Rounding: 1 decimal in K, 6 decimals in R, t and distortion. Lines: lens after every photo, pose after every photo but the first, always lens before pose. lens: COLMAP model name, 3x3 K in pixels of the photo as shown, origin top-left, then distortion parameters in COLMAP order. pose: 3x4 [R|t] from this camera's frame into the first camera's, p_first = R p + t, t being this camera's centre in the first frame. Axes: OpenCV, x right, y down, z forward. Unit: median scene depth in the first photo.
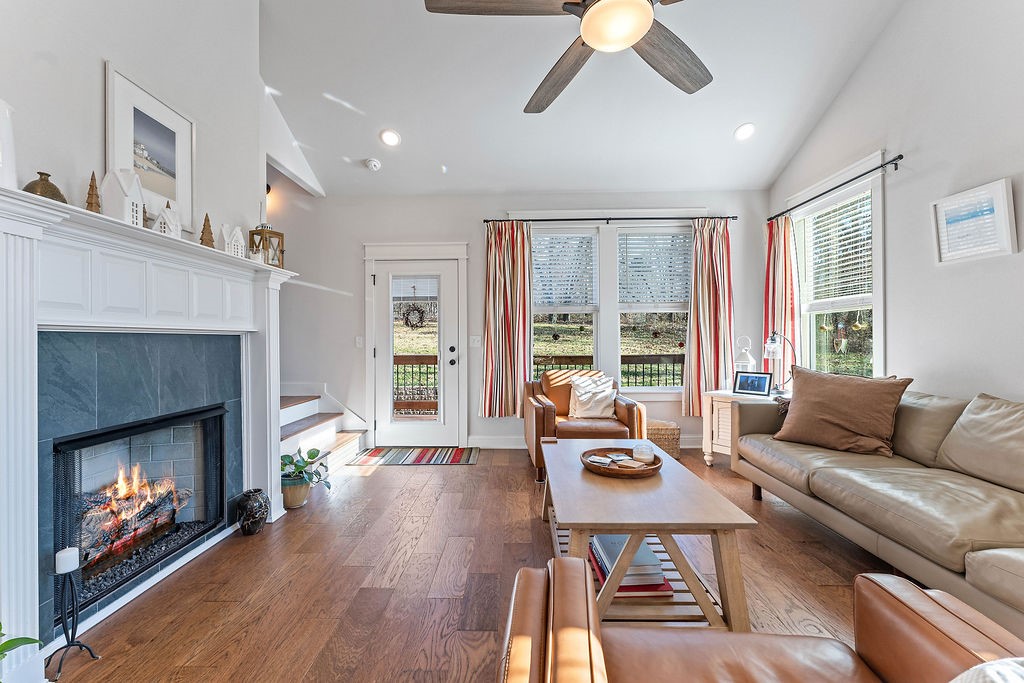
lens RADIAL K [[415.9, 0, 508.3], [0, 415.9, 338.4], [0, 0, 1]] dist [-0.000119, -0.000612]
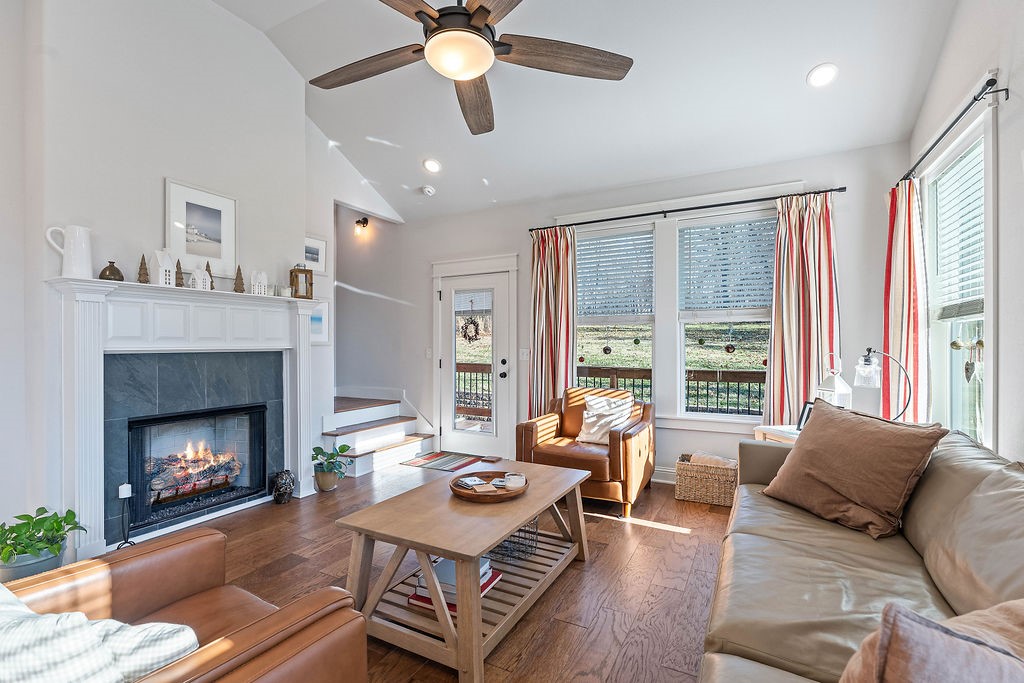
lens RADIAL K [[465.4, 0, 512.3], [0, 465.4, 344.4], [0, 0, 1]] dist [-0.002962, 0.000417]
pose [[0.890213, 0.004889, -0.455519, 0.476027], [-0.001791, 0.999972, 0.007233, -0.029456], [0.455542, -0.005623, 0.890197, 0.020260]]
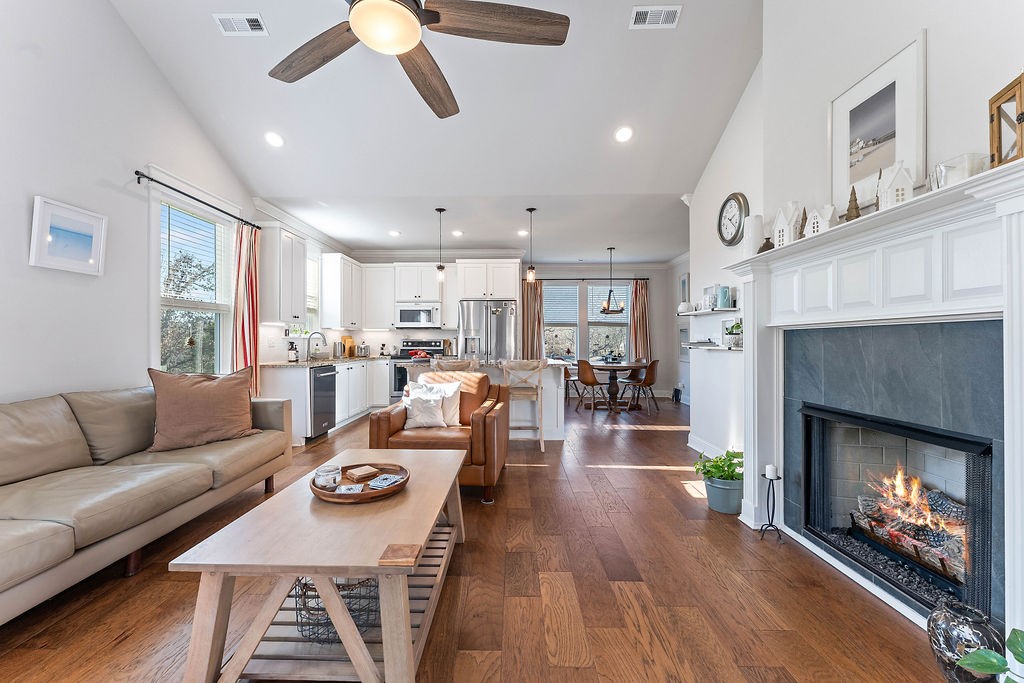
lens RADIAL K [[415.9, 0, 502.6], [0, 415.9, 339.8], [0, 0, 1]] dist [-0.000119, -0.000612]
pose [[-0.999947, 0.008593, 0.005633, -0.013131], [0.008536, 0.999912, -0.010123, 0.011706], [-0.005720, -0.010075, -0.999933, 1.064736]]
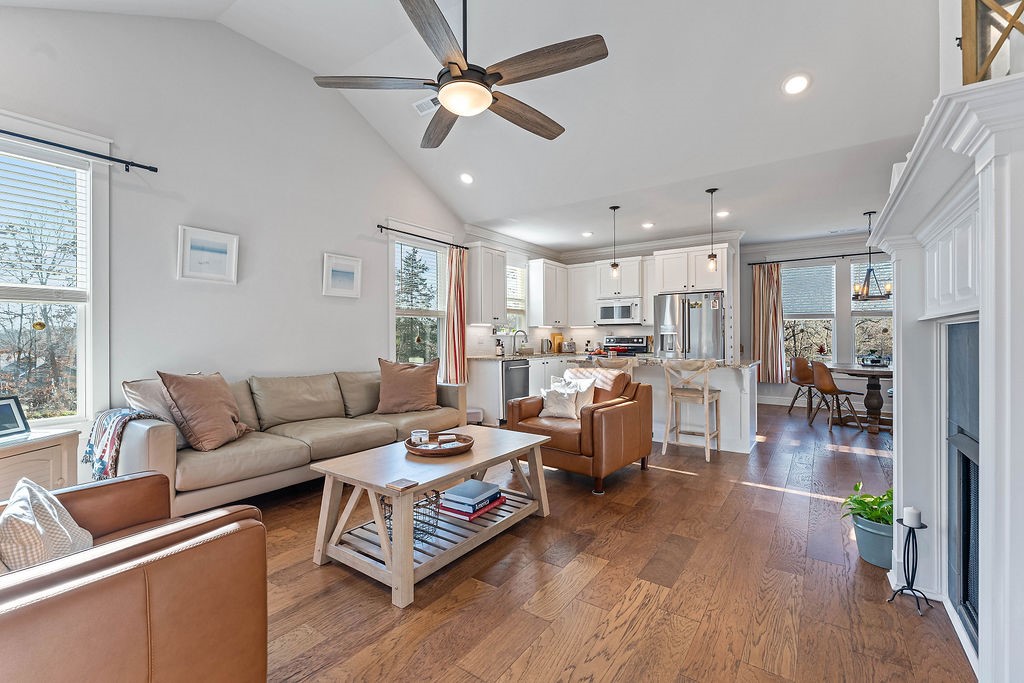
lens RADIAL K [[438.9, 0, 509.7], [0, 438.9, 338.0], [0, 0, 1]] dist [0.002424, -0.000449]
pose [[-0.825390, 0.011054, 0.564454, -0.334507], [0.008241, 0.999938, -0.007531, 0.007297], [-0.564502, -0.001565, -0.825430, 1.094883]]
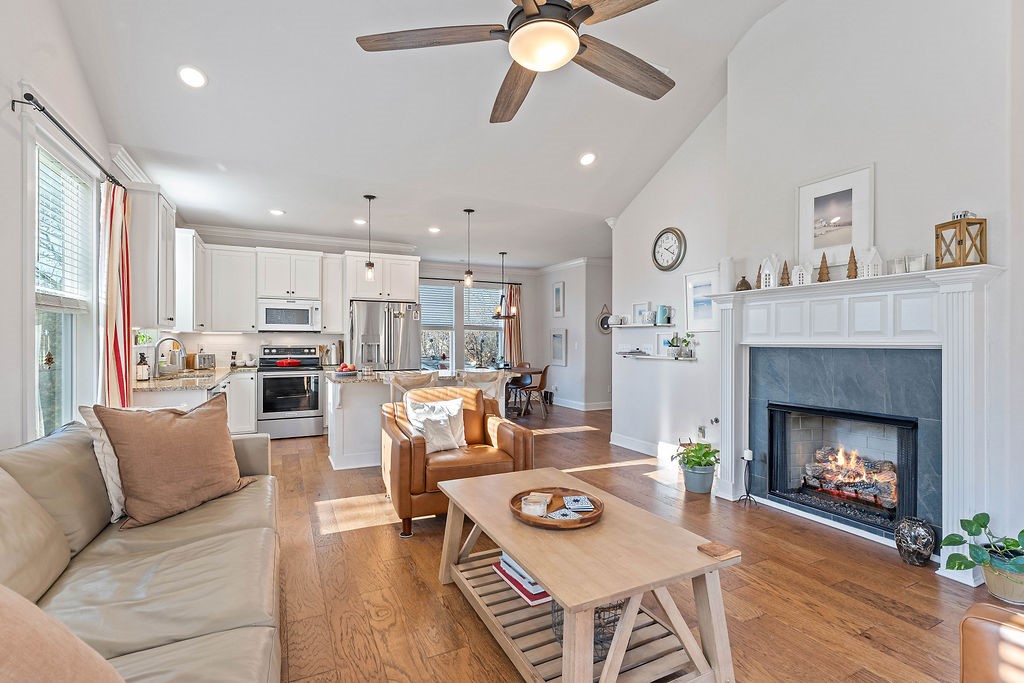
lens RADIAL K [[465.4, 0, 506.6], [0, 465.4, 341.4], [0, 0, 1]] dist [-0.002962, 0.000417]
pose [[-0.889807, 0.006777, -0.456286, 0.453550], [0.007485, 0.999972, 0.000255, -0.023257], [0.456275, -0.003188, -0.889833, 1.036078]]
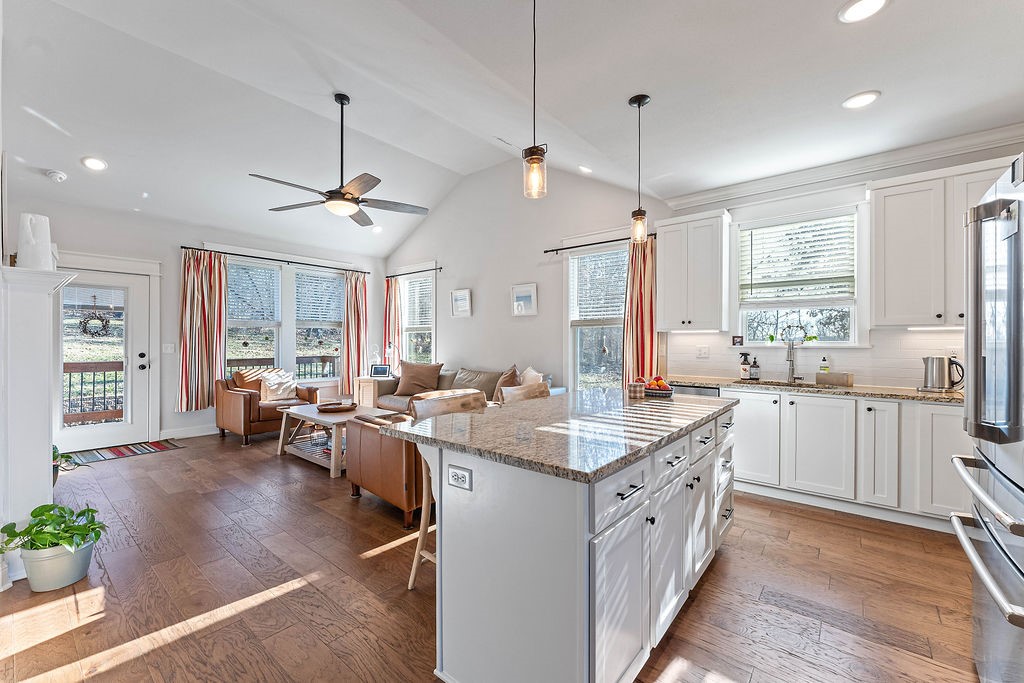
lens RADIAL K [[415.9, 0, 510.3], [0, 415.9, 340.1], [0, 0, 1]] dist [-0.000119, -0.000612]
pose [[0.618867, 0.008316, 0.785452, -0.486066], [-0.009843, 0.999948, -0.002832, -0.026236], [-0.785434, -0.005979, 0.618917, -0.565011]]
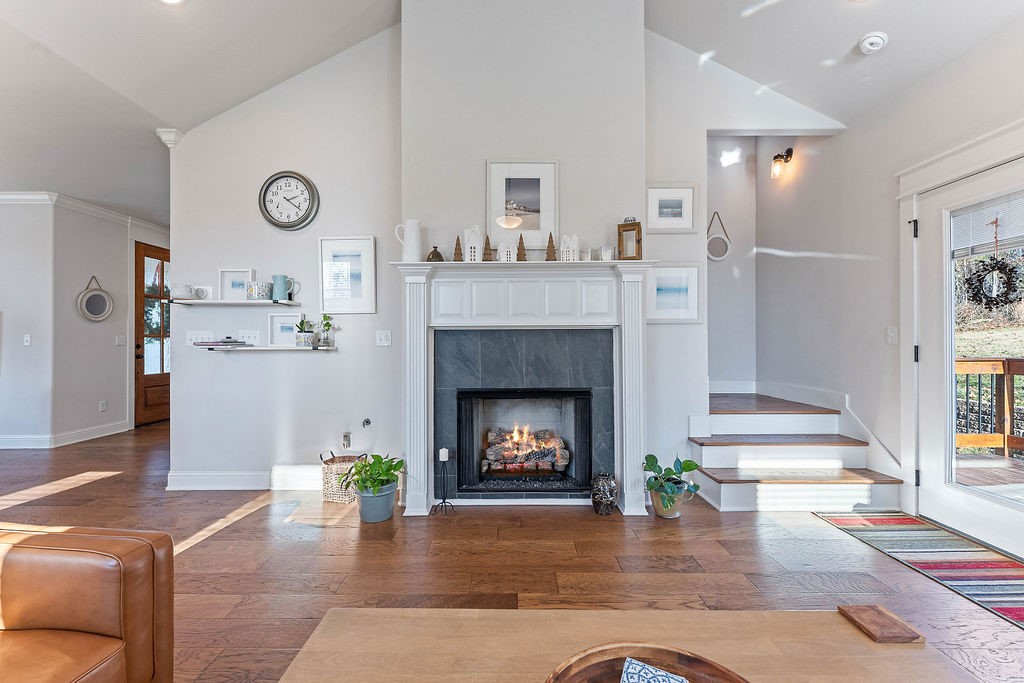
lens RADIAL K [[415.9, 0, 507.4], [0, 415.9, 340.3], [0, 0, 1]] dist [-0.000119, -0.000612]
pose [[0.011595, 0.002644, -0.999929, 0.311496], [0.008471, 0.999960, 0.002742, 0.011522], [0.999897, -0.008502, 0.011572, 0.511848]]
